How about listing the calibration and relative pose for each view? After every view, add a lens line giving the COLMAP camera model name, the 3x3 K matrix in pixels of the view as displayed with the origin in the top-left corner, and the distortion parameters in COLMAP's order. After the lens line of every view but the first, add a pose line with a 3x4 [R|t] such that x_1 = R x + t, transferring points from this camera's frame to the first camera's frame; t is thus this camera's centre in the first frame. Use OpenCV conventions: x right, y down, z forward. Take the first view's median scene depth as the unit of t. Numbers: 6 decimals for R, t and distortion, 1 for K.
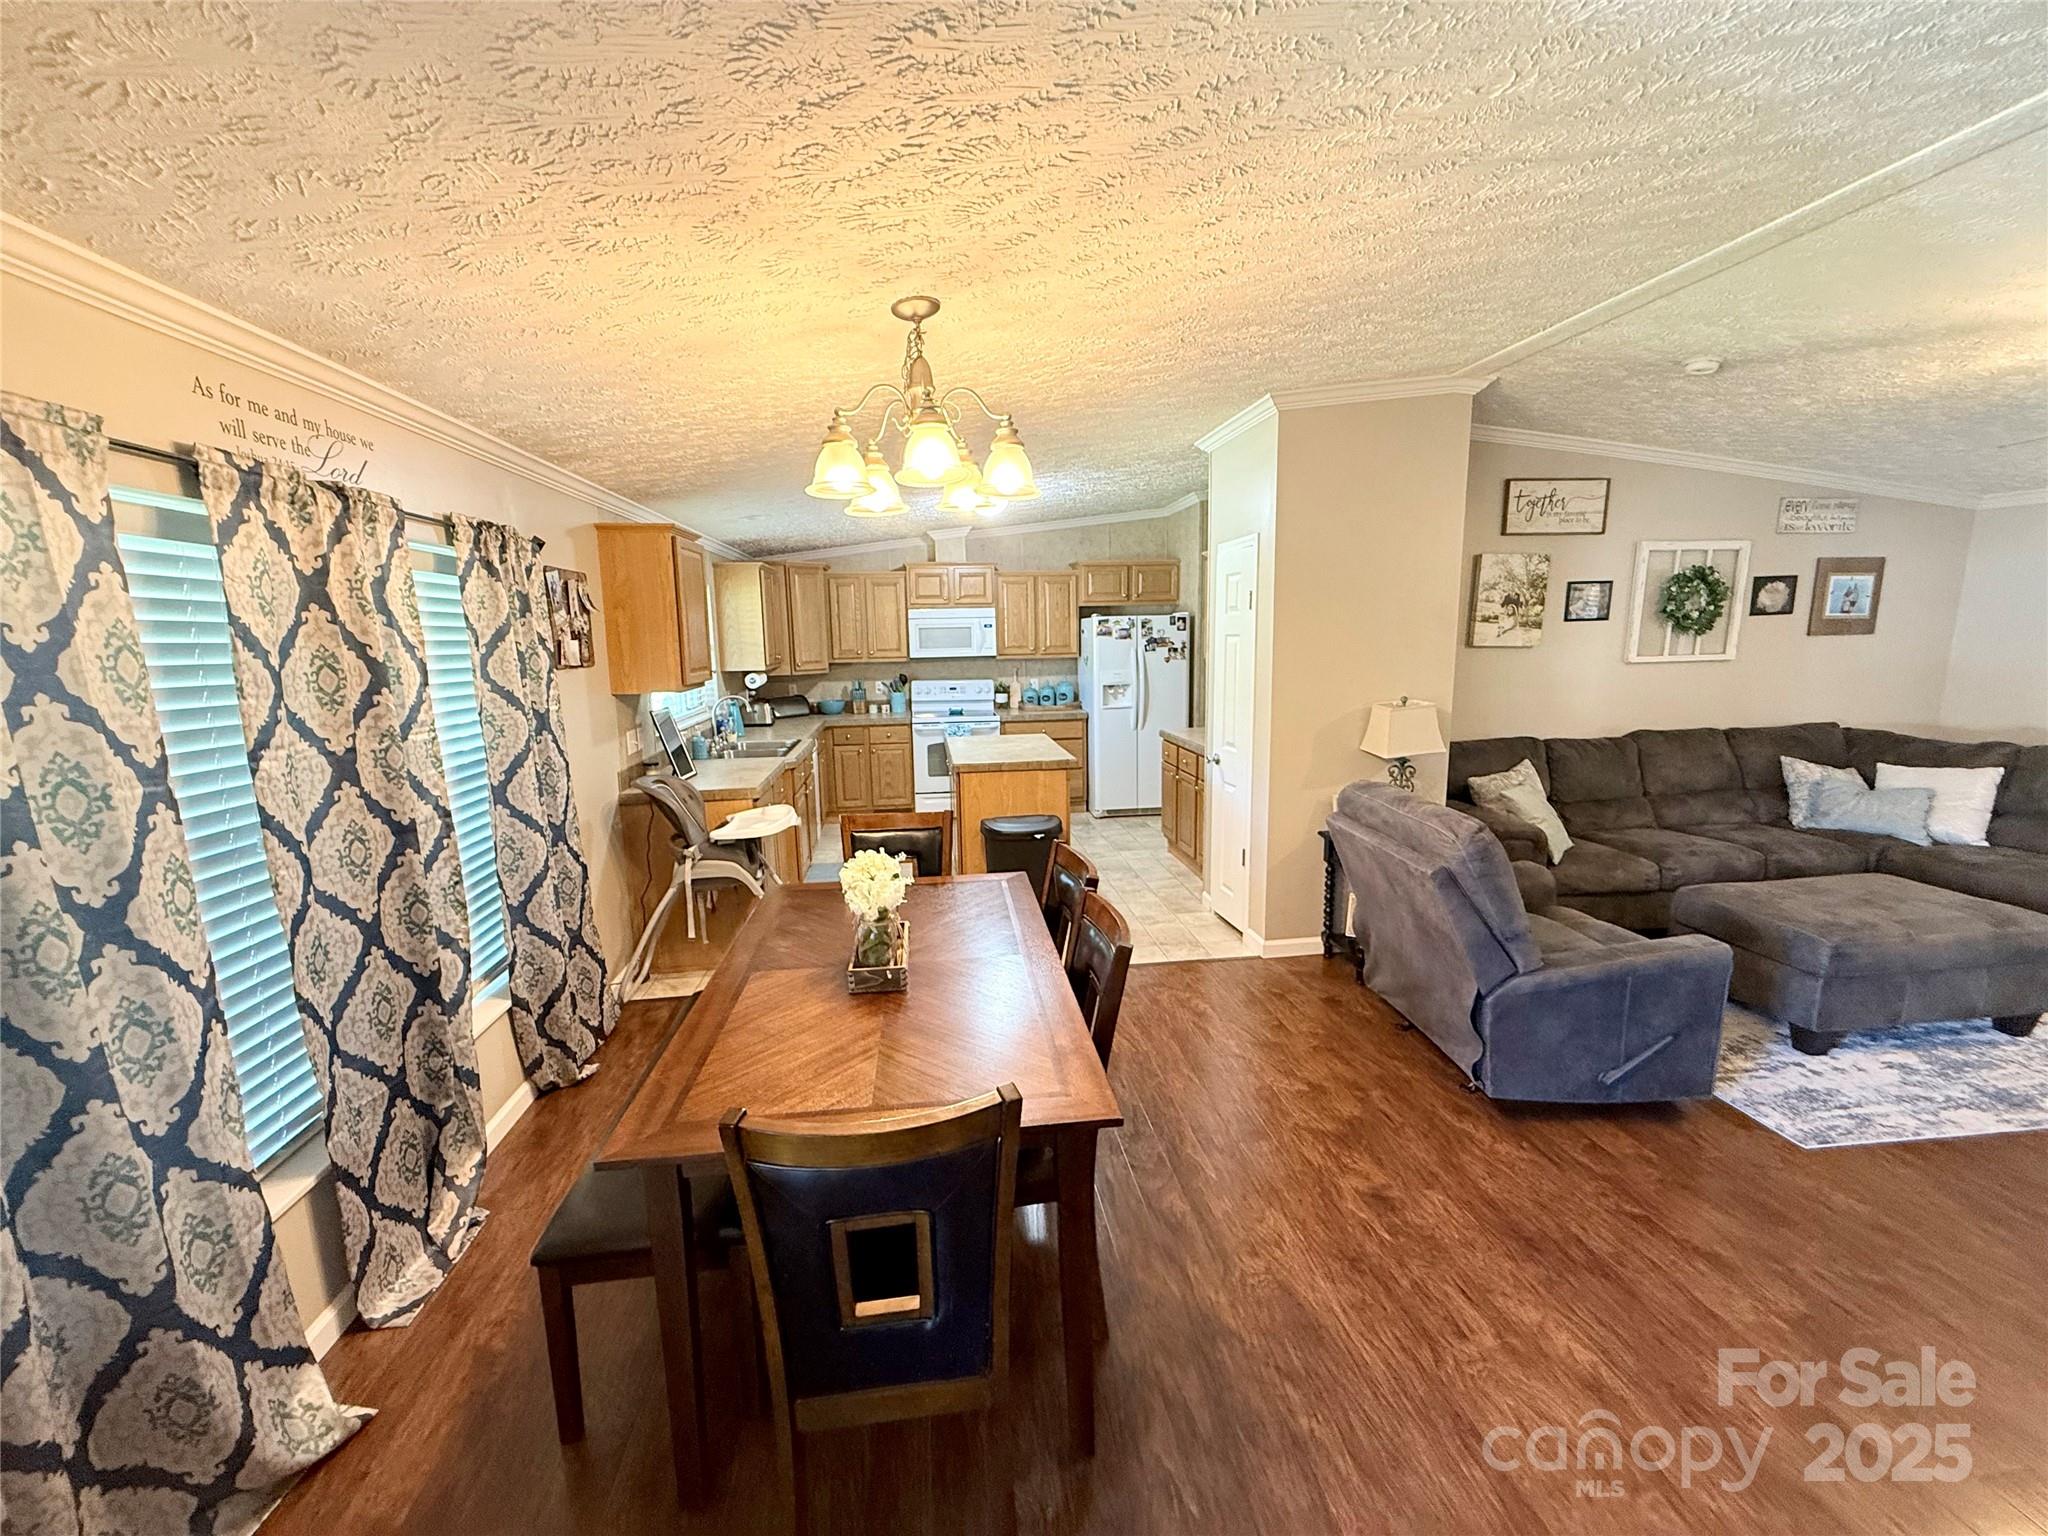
lens RADIAL K [[843.7, 0, 1024.1], [0, 843.7, 776.6], [0, 0, 1]] dist [0.000104, -0.000106]
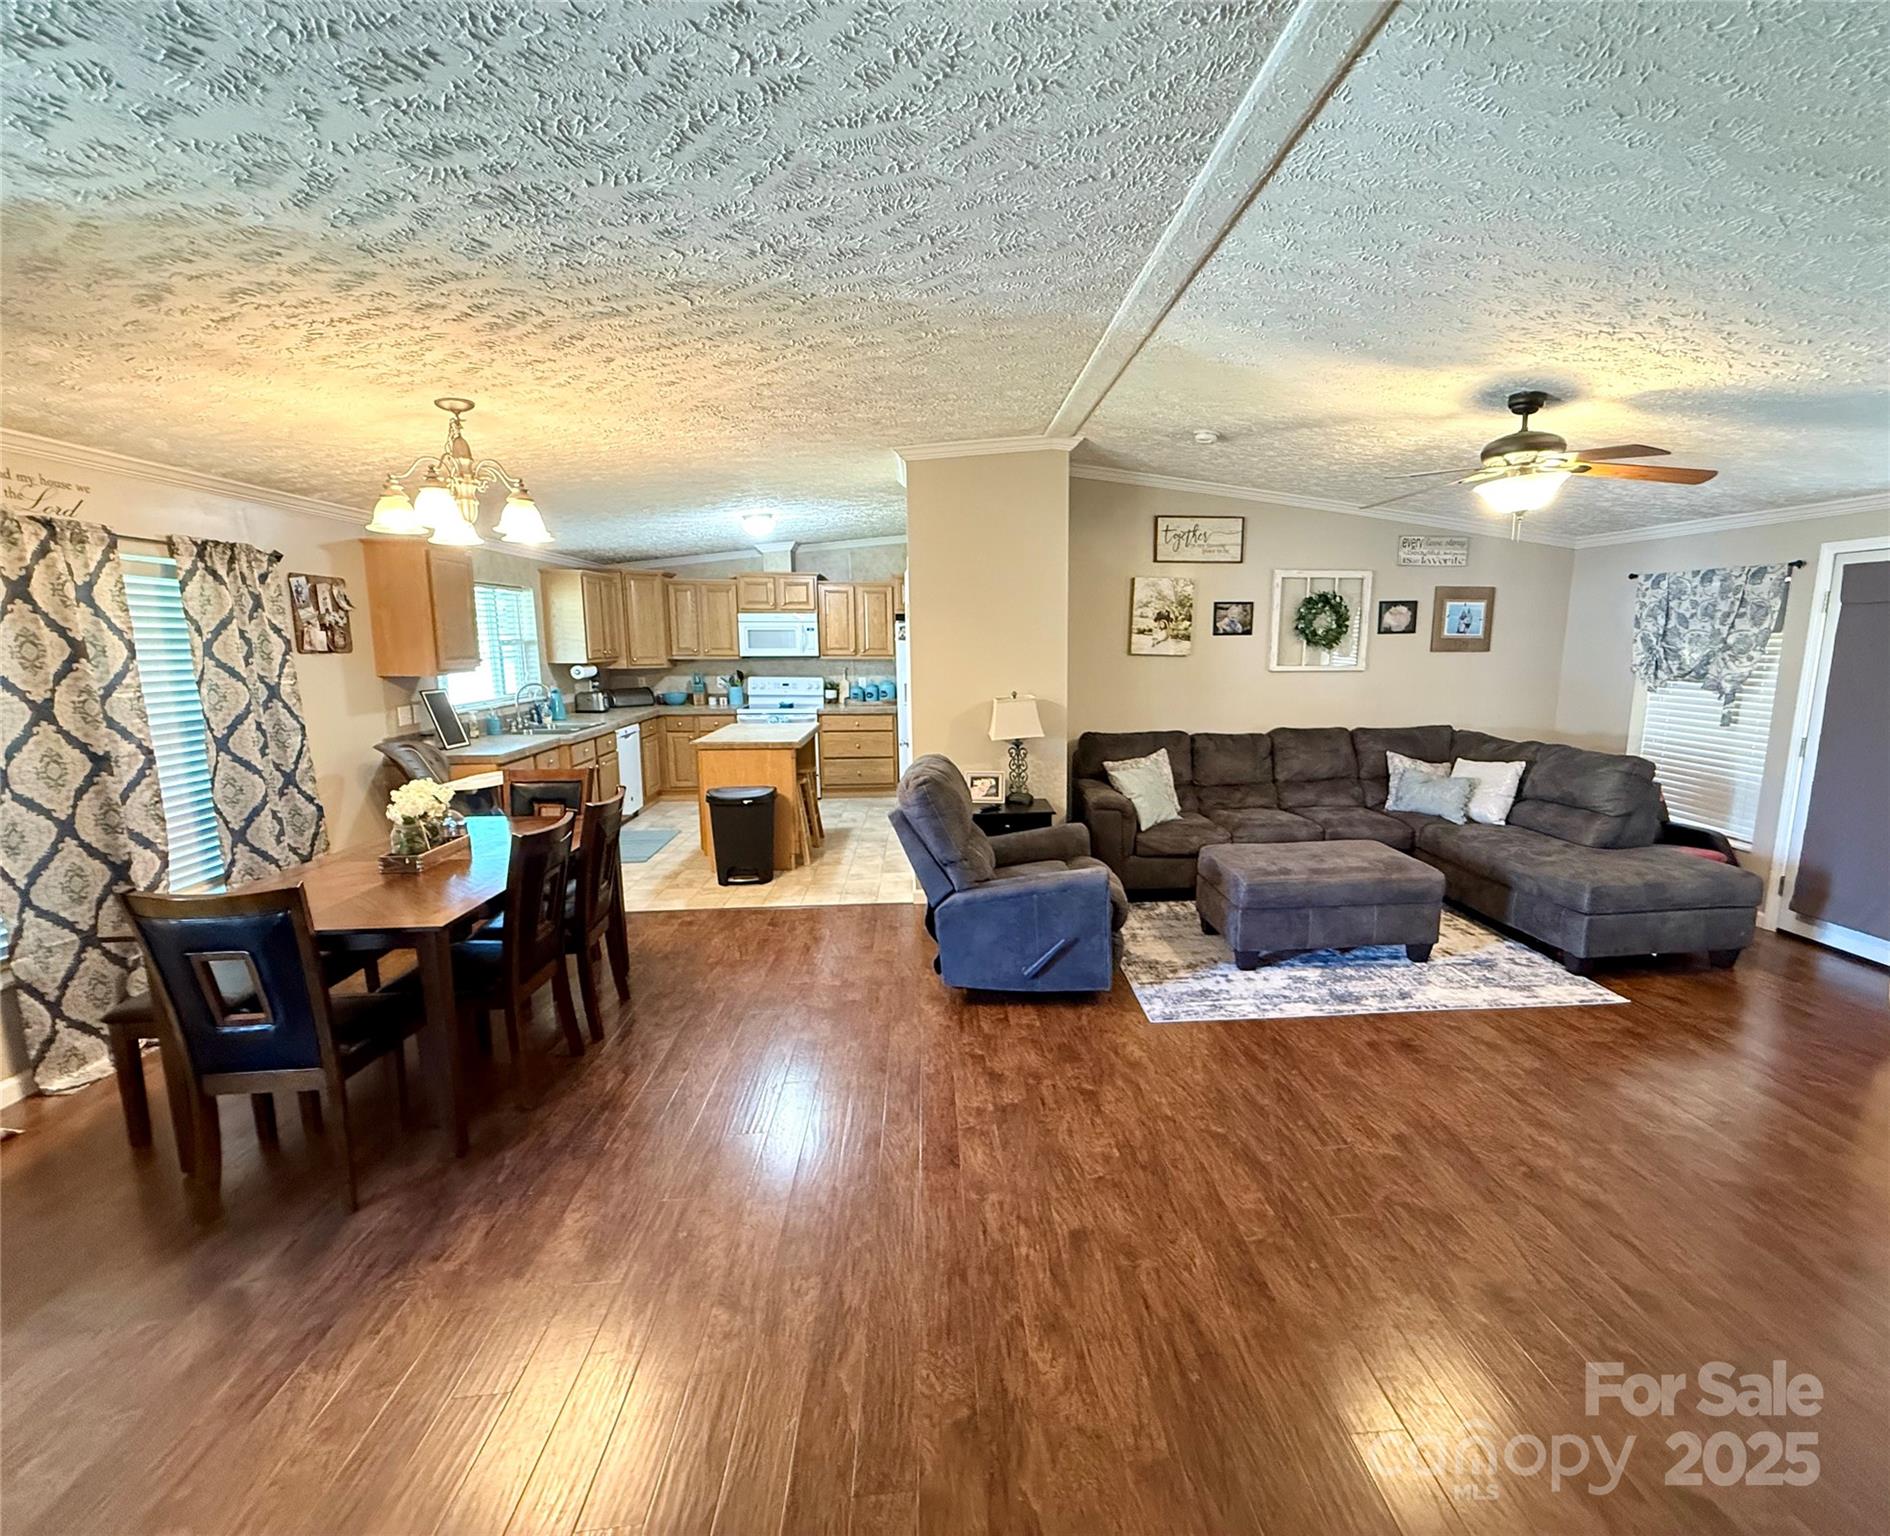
lens RADIAL K [[803.1, 0, 945.0], [0, 803.1, 768.0], [0, 0, 1]] dist [-0.000788, 0.000339]
pose [[0.999744, 0.022485, -0.002580, 0.326032], [-0.022506, 0.999710, -0.008619, 0.027320], [0.002386, 0.008675, 0.999960, -0.165040]]
